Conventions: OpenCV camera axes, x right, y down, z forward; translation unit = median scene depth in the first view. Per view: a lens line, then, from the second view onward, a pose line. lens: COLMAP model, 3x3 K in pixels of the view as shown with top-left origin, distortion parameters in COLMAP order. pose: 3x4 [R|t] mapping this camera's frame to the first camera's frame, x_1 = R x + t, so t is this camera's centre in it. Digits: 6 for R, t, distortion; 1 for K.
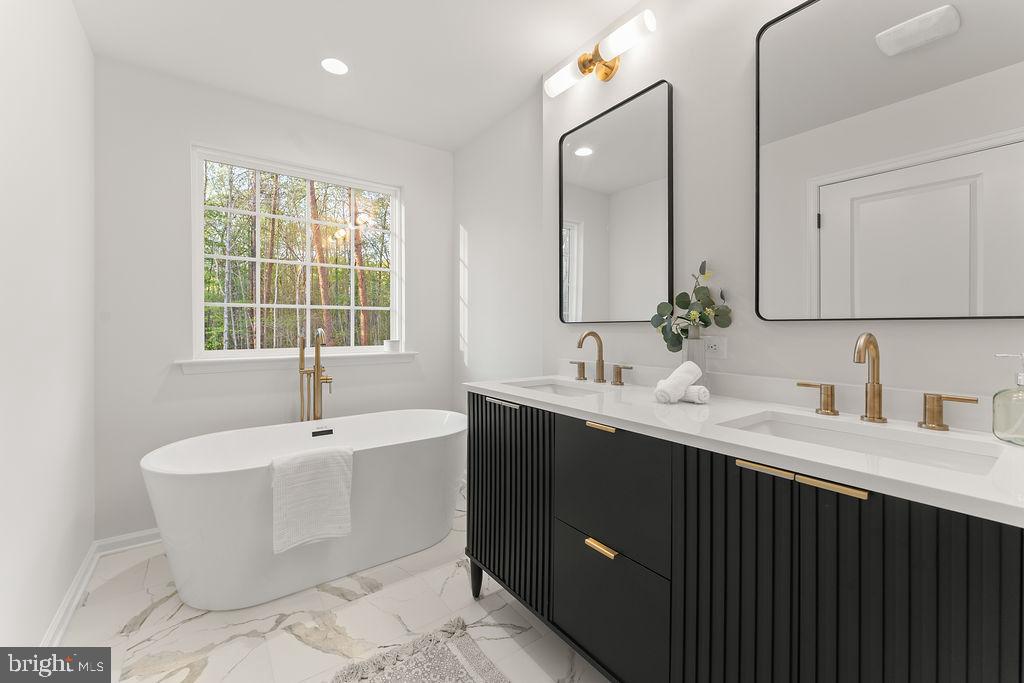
lens RADIAL K [[410.1, 0, 510.8], [0, 410.1, 328.0], [0, 0, 1]] dist [-0.000068, -0.001580]
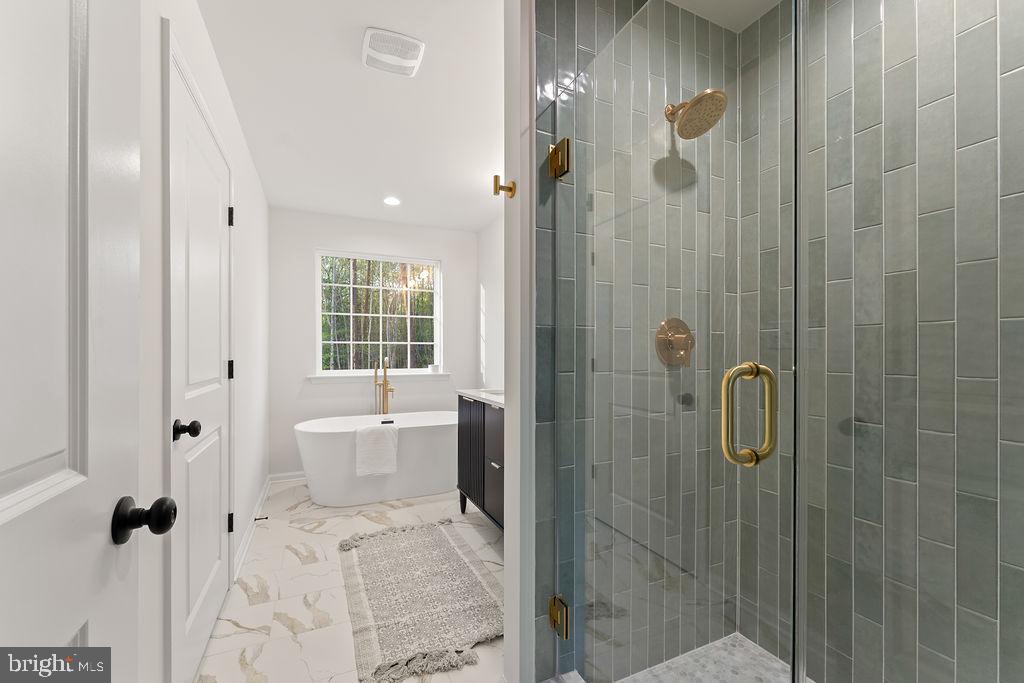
lens RADIAL K [[410.1, 0, 508.2], [0, 410.1, 357.6], [0, 0, 1]] dist [-0.000068, -0.001580]
pose [[0.979819, 0.005365, -0.199817, 0.372787], [-0.003654, 0.999953, 0.008927, -0.015660], [0.199855, -0.008017, 0.979793, -0.549720]]
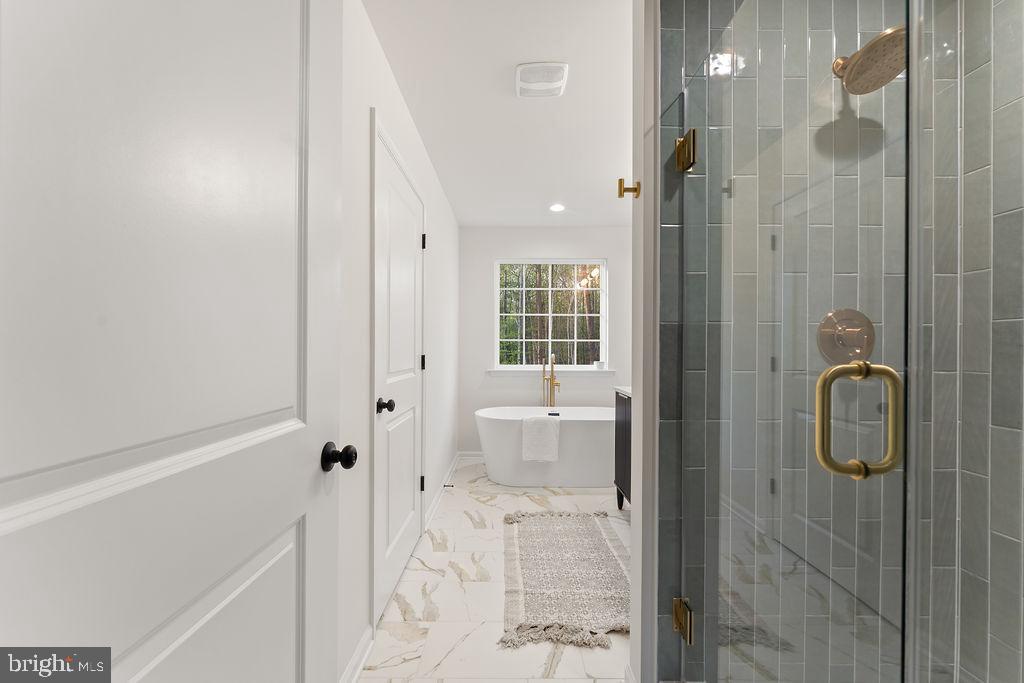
lens RADIAL K [[410.1, 0, 513.0], [0, 410.1, 354.7], [0, 0, 1]] dist [-0.000068, -0.001580]
pose [[0.809309, 0.012556, -0.587250, 0.471884], [-0.006881, 0.999906, 0.011897, -0.015834], [0.587343, -0.005587, 0.809318, -0.565706]]
